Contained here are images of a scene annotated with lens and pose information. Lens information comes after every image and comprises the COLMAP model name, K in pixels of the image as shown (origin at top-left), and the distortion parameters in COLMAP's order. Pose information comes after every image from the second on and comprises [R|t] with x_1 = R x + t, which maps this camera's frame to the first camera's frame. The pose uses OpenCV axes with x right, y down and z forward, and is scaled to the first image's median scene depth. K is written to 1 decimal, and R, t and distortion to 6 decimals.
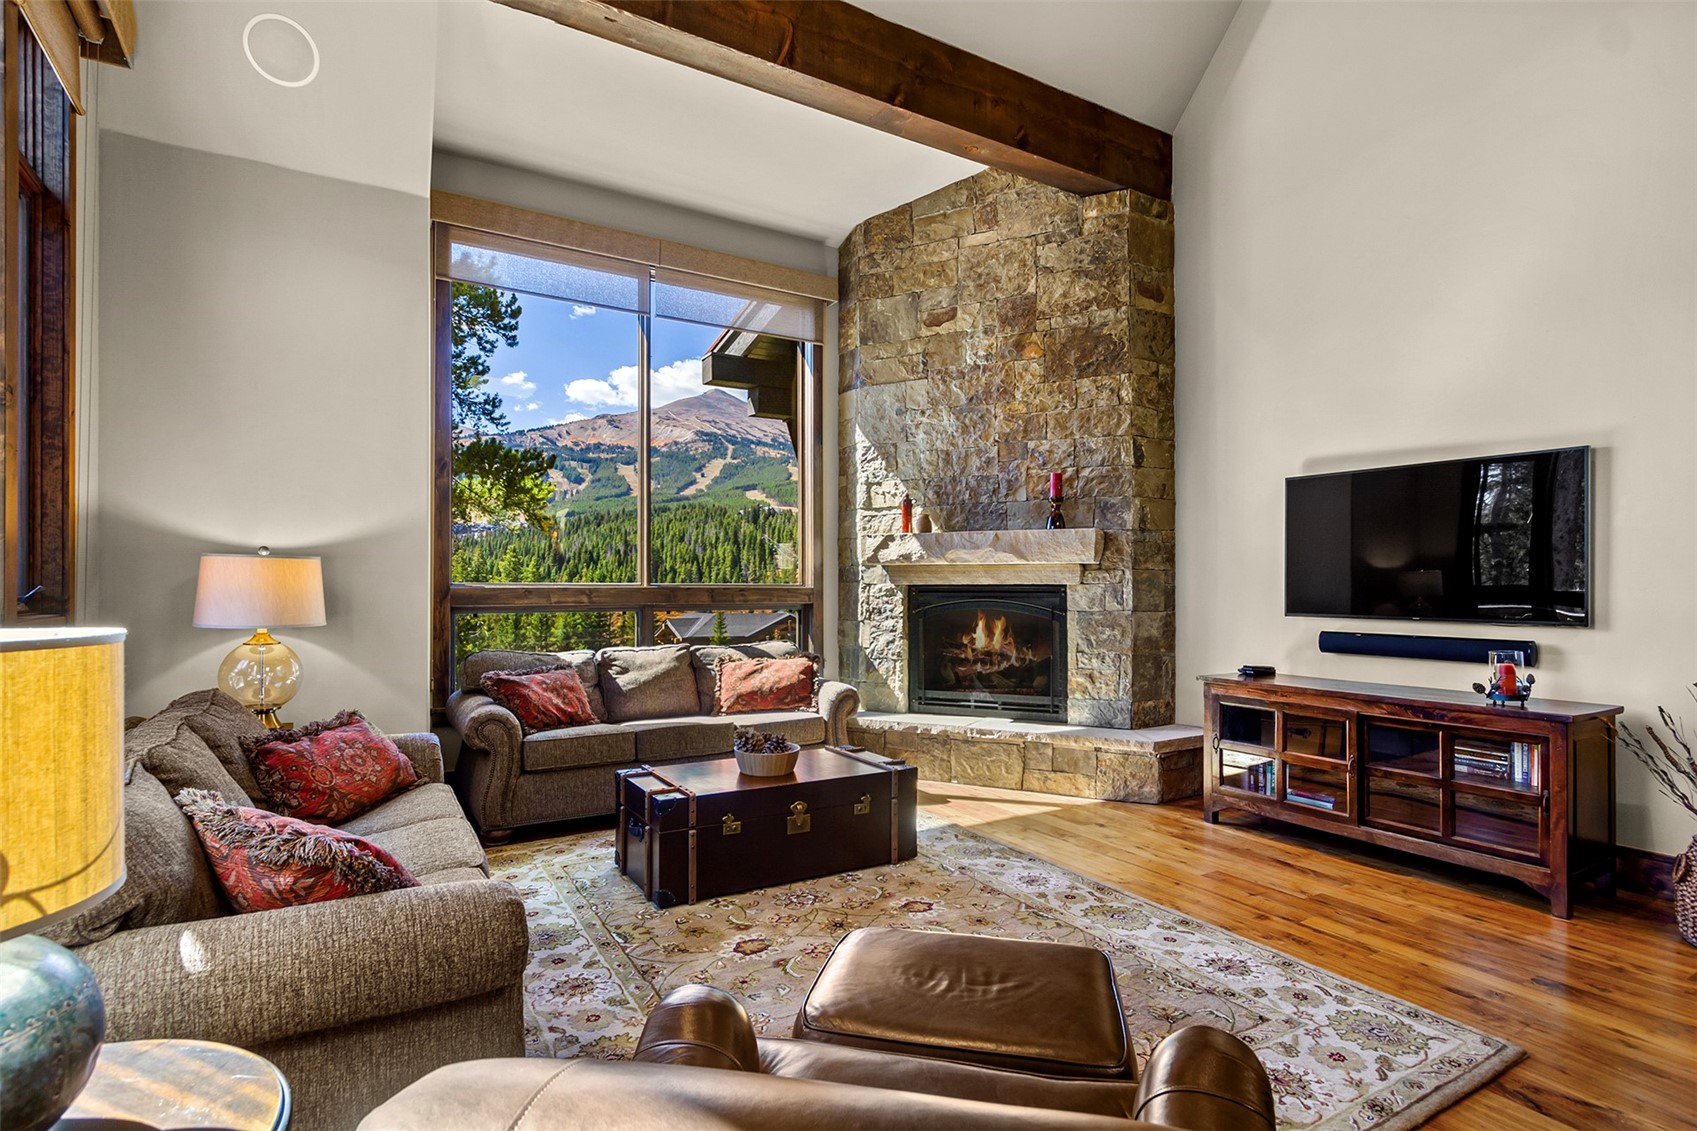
lens RADIAL K [[861.2, 0, 844.5], [0, 861.2, 577.2], [0, 0, 1]] dist [-0.001253, -0.001807]
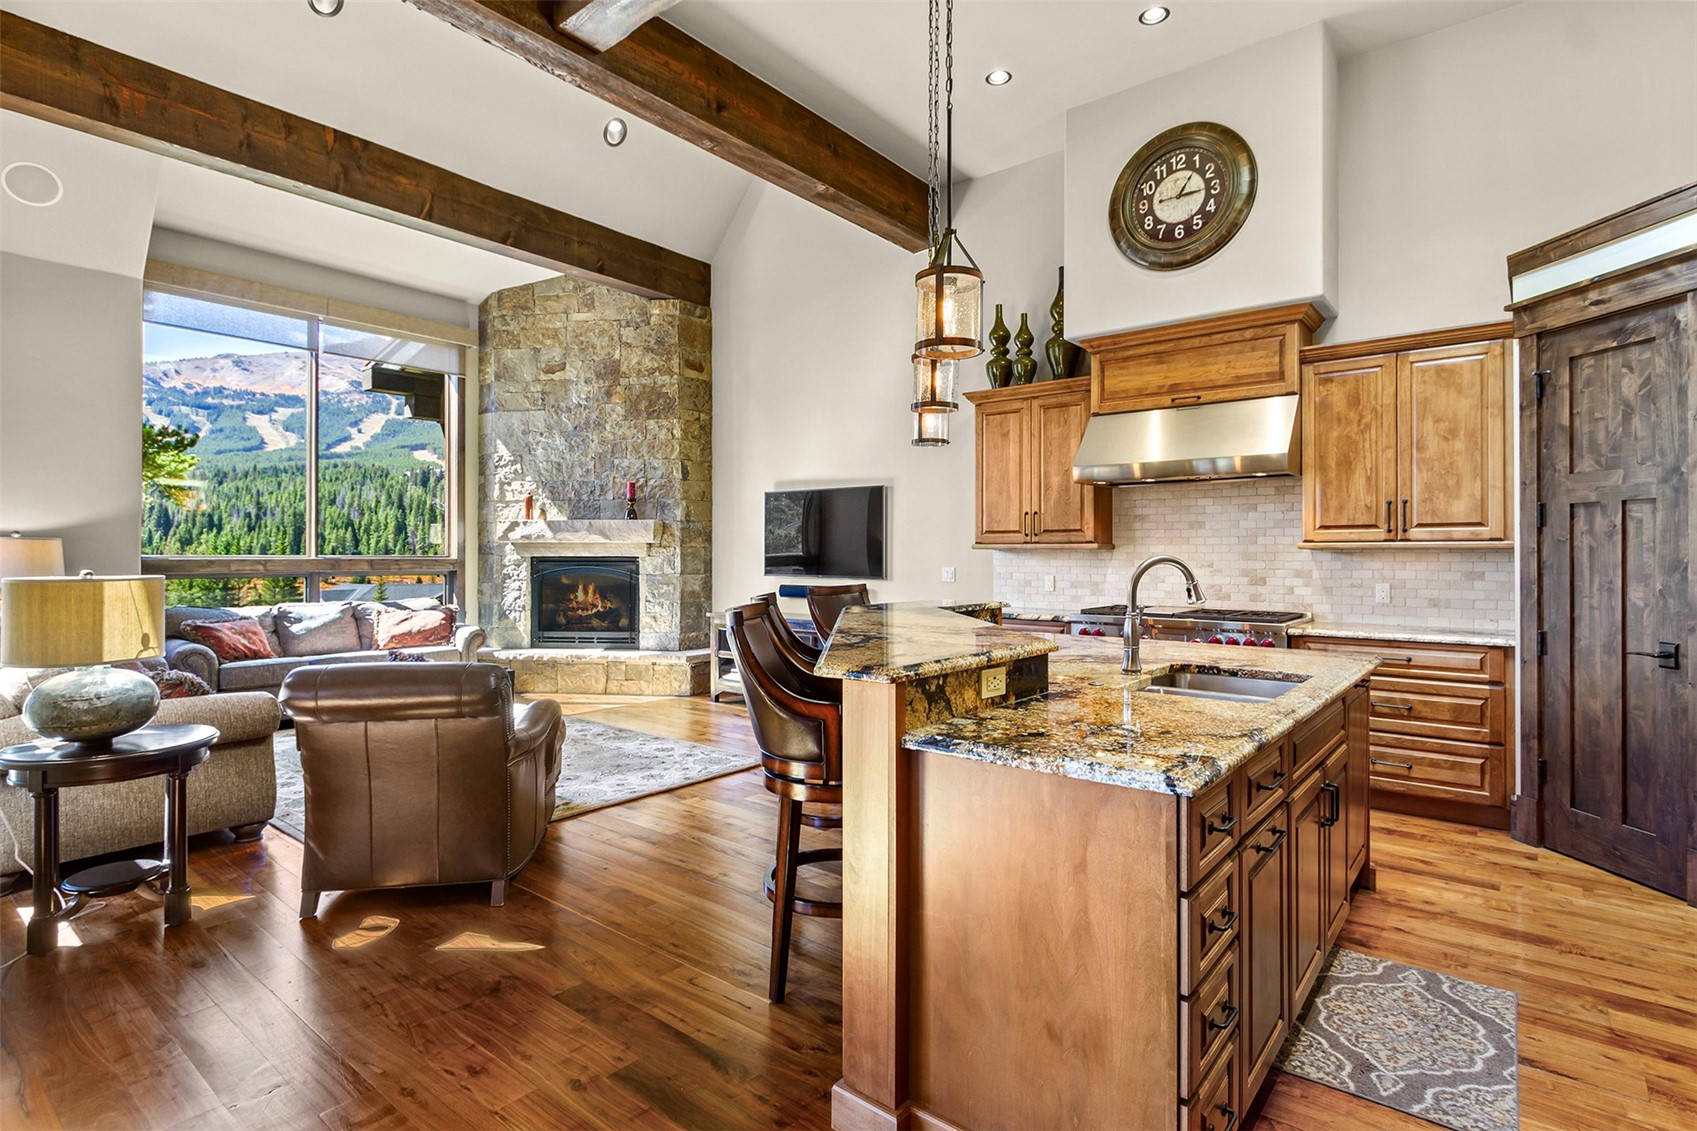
lens RADIAL K [[842.3, 0, 839.0], [0, 842.3, 549.8], [0, 0, 1]] dist [0.003596, -0.004151]
pose [[0.937935, 0.003069, 0.346799, 0.075115], [-0.004422, 0.999985, 0.003110, -0.009232], [-0.346784, -0.004451, 0.937934, -0.491945]]
